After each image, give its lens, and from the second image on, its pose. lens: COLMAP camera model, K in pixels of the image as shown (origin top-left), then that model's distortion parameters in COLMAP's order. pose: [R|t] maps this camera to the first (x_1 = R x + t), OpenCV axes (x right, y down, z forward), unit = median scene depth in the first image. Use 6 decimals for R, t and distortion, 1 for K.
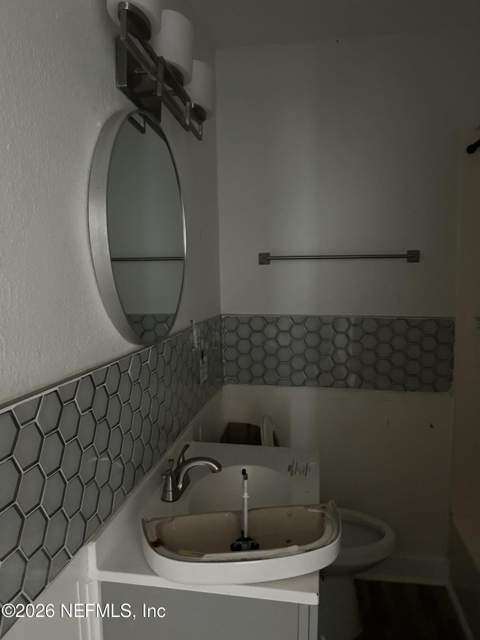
lens RADIAL K [[464.8, 0, 241.8], [0, 464.8, 330.1], [0, 0, 1]] dist [0.011332, -0.003972]
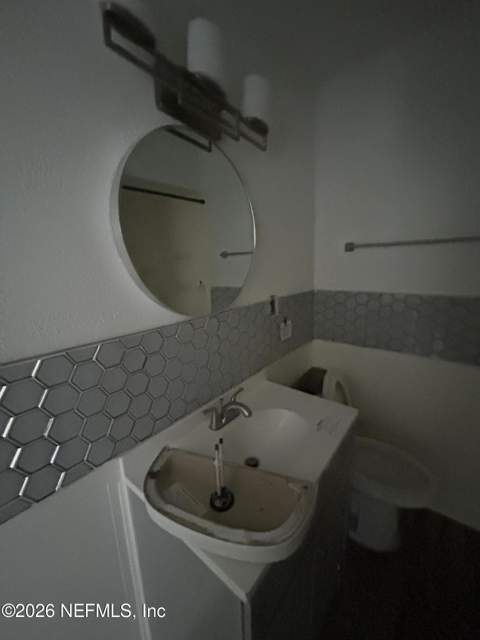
lens RADIAL K [[252.7, 0, 240.0], [0, 252.7, 320.0], [0, 0, 1]] dist [-0.000519, 0.000107]
pose [[0.875503, 0.072453, -0.477750, 0.207493], [-0.025424, 0.994233, 0.104189, -0.028398], [0.482543, -0.079072, 0.872296, 0.345947]]
